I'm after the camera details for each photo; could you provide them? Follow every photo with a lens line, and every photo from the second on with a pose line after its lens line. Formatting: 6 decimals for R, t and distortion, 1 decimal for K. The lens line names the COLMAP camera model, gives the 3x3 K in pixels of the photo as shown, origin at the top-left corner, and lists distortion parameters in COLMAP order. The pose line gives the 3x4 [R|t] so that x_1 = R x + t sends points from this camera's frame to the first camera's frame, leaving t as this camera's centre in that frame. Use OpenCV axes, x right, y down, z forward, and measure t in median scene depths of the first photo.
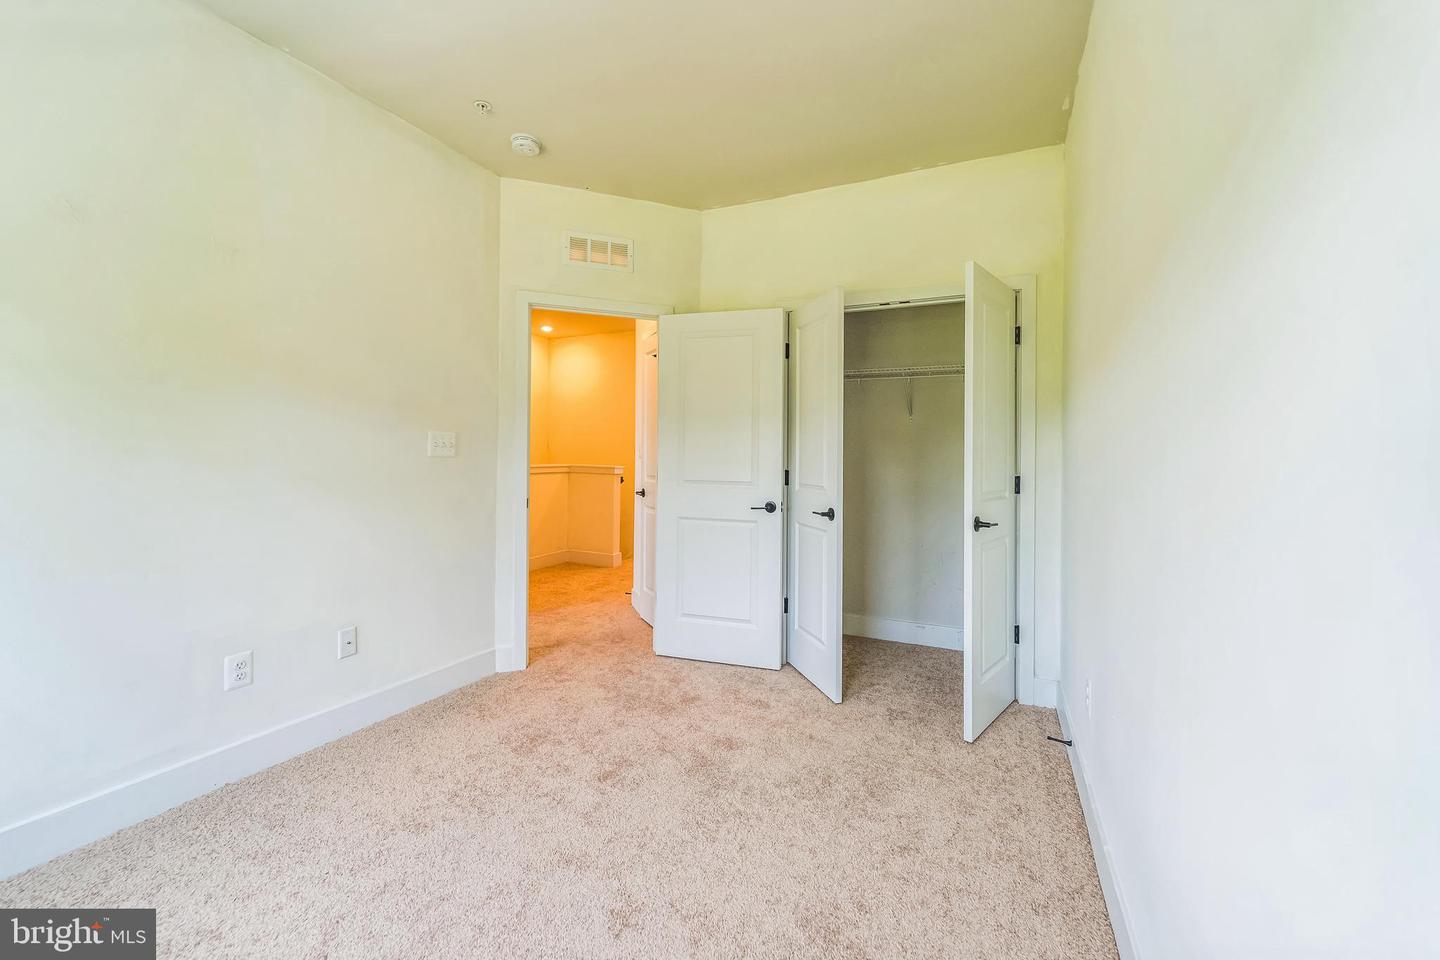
lens RADIAL K [[597.7, 0, 743.9], [0, 597.7, 455.5], [0, 0, 1]] dist [-0.000432, -0.000007]
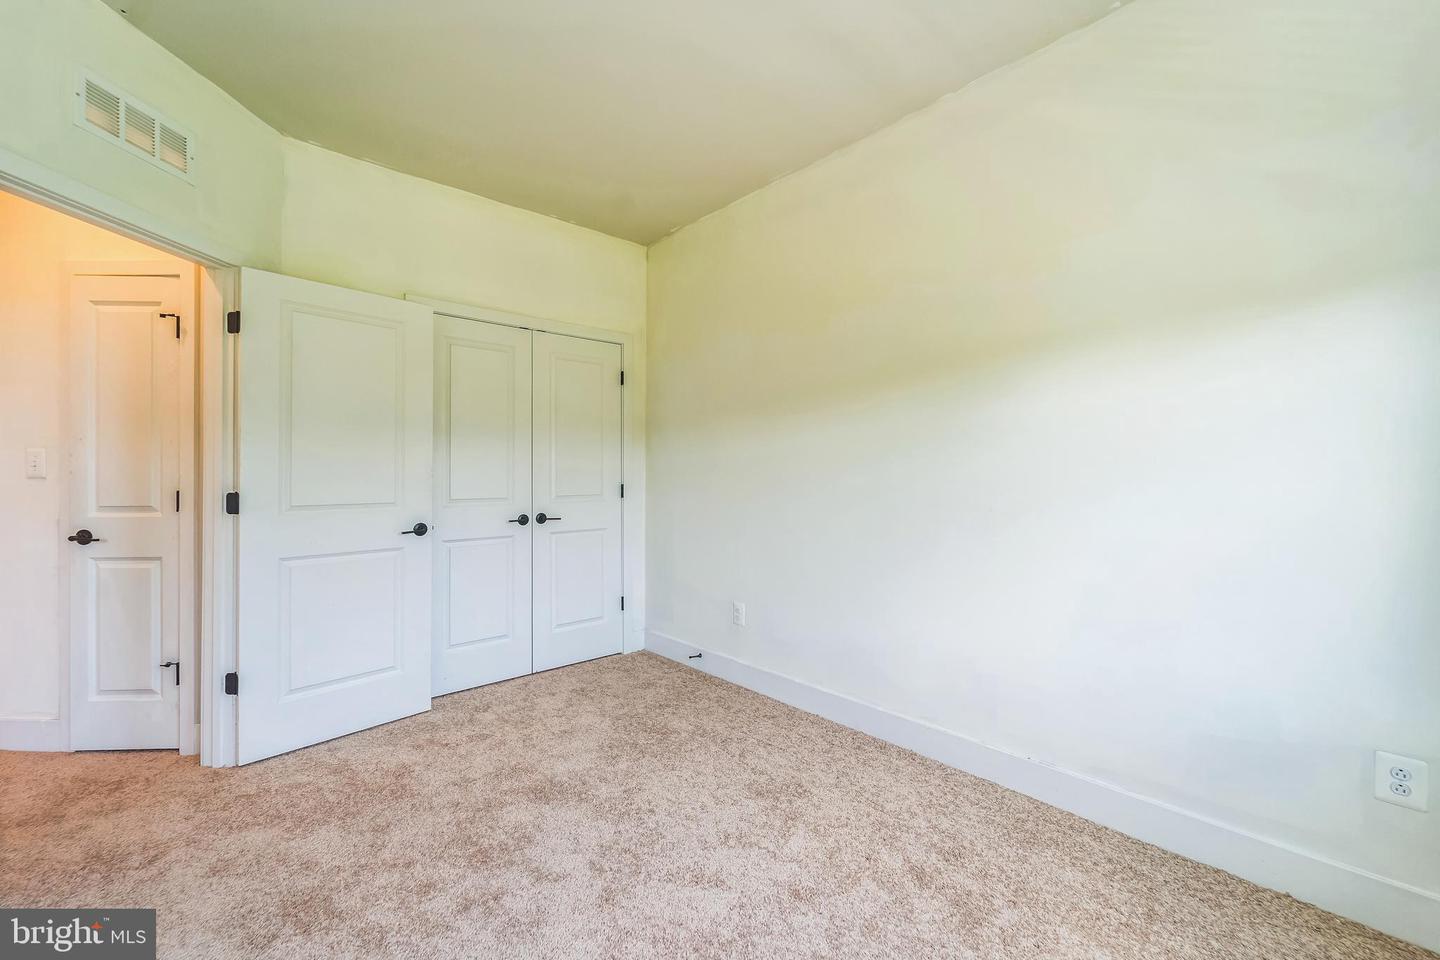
lens RADIAL K [[584.1, 0, 724.2], [0, 584.1, 474.8], [0, 0, 1]] dist [-0.001909, -0.000101]
pose [[0.393891, -0.018736, 0.918966, -0.553588], [0.004985, 0.999821, 0.018248, -0.007462], [-0.919144, -0.002607, 0.393914, 0.242663]]
